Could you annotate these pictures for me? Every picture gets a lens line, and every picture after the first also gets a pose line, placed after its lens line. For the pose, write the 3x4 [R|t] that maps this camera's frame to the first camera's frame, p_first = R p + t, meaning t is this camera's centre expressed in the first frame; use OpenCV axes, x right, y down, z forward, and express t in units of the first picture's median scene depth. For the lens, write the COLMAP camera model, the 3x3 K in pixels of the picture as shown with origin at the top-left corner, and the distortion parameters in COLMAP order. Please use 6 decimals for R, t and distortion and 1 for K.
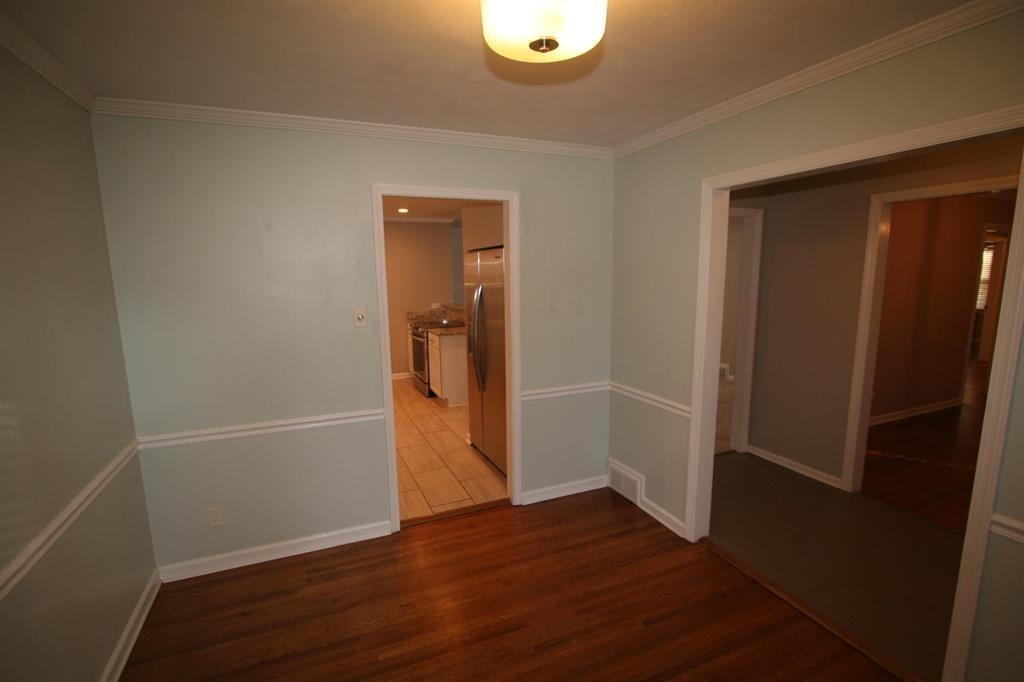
lens RADIAL K [[476.0, 0, 506.5], [0, 476.0, 351.4], [0, 0, 1]] dist [-0.021876, 0.004796]
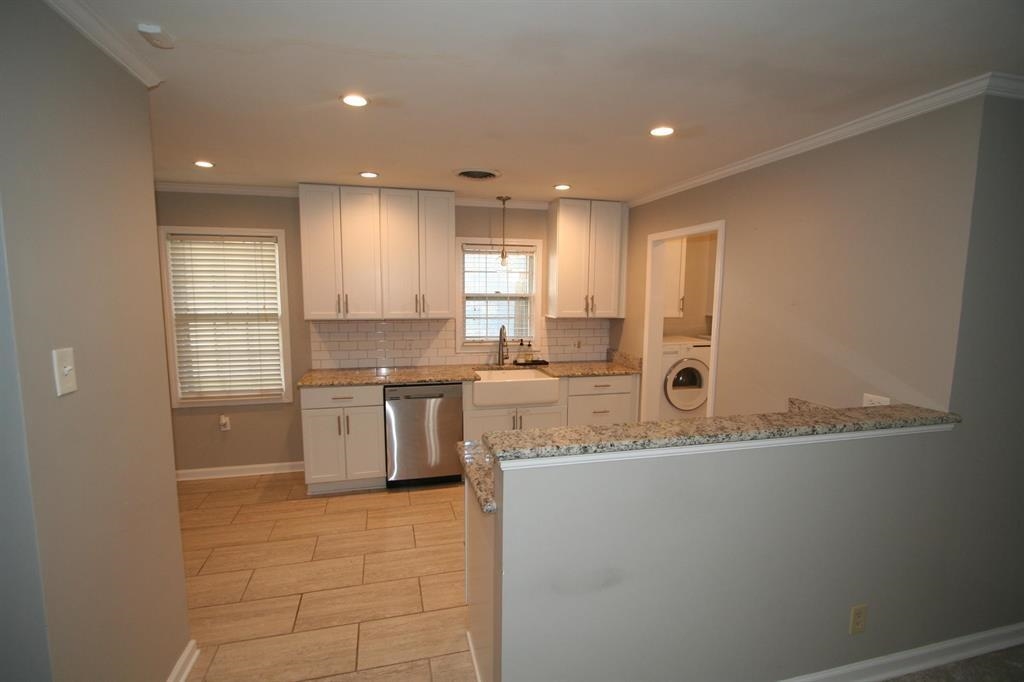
lens RADIAL K [[476.0, 0, 506.5], [0, 476.0, 351.4], [0, 0, 1]] dist [-0.021876, 0.004796]
pose [[-0.147373, 0.139789, -0.979153, 0.189315], [-0.166772, 0.972276, 0.163908, -0.151490], [0.974920, 0.187451, -0.119974, 0.880147]]
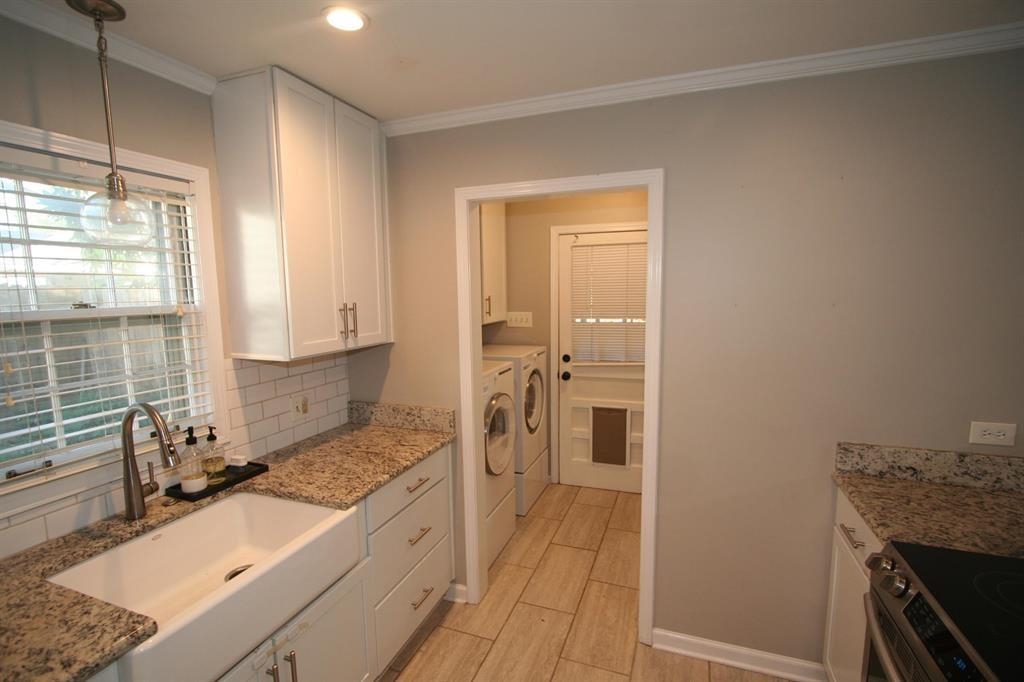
lens RADIAL K [[476.0, 0, 506.5], [0, 476.0, 351.4], [0, 0, 1]] dist [-0.021876, 0.004796]
pose [[0.722333, 0.093523, -0.685192, -0.183878], [-0.108652, 0.993856, 0.021111, -0.125285], [0.682957, 0.059198, 0.728056, 0.747661]]
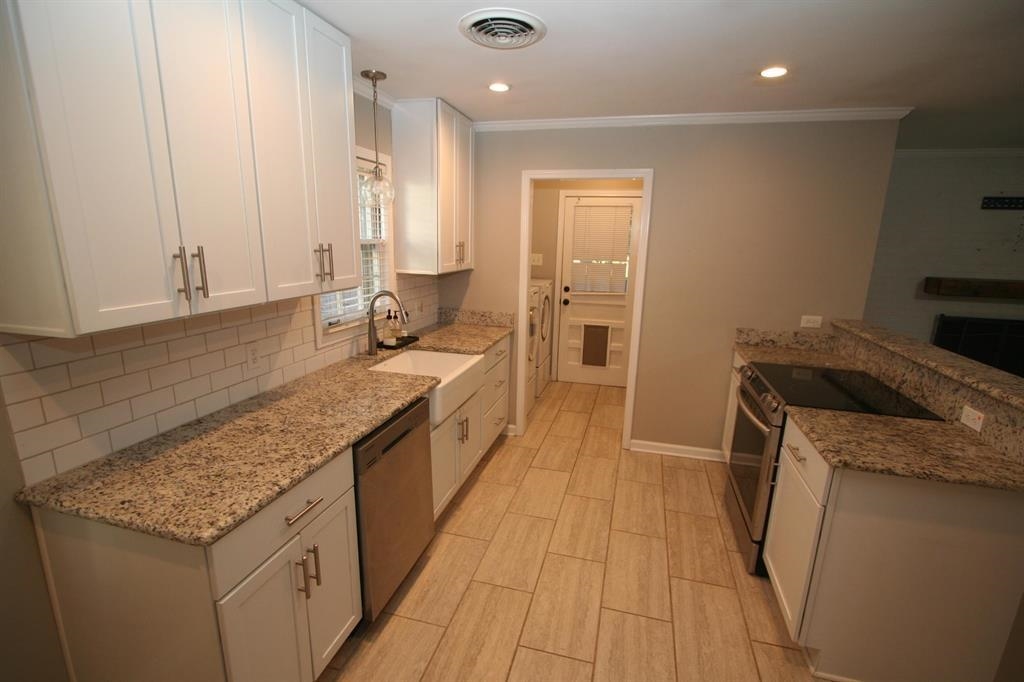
lens RADIAL K [[476.0, 0, 506.5], [0, 476.0, 351.4], [0, 0, 1]] dist [-0.021876, 0.004796]
pose [[0.781134, 0.176460, -0.598909, -0.113441], [-0.133247, 0.984247, 0.116205, -0.089974], [0.609980, -0.010969, 0.792341, 0.532977]]
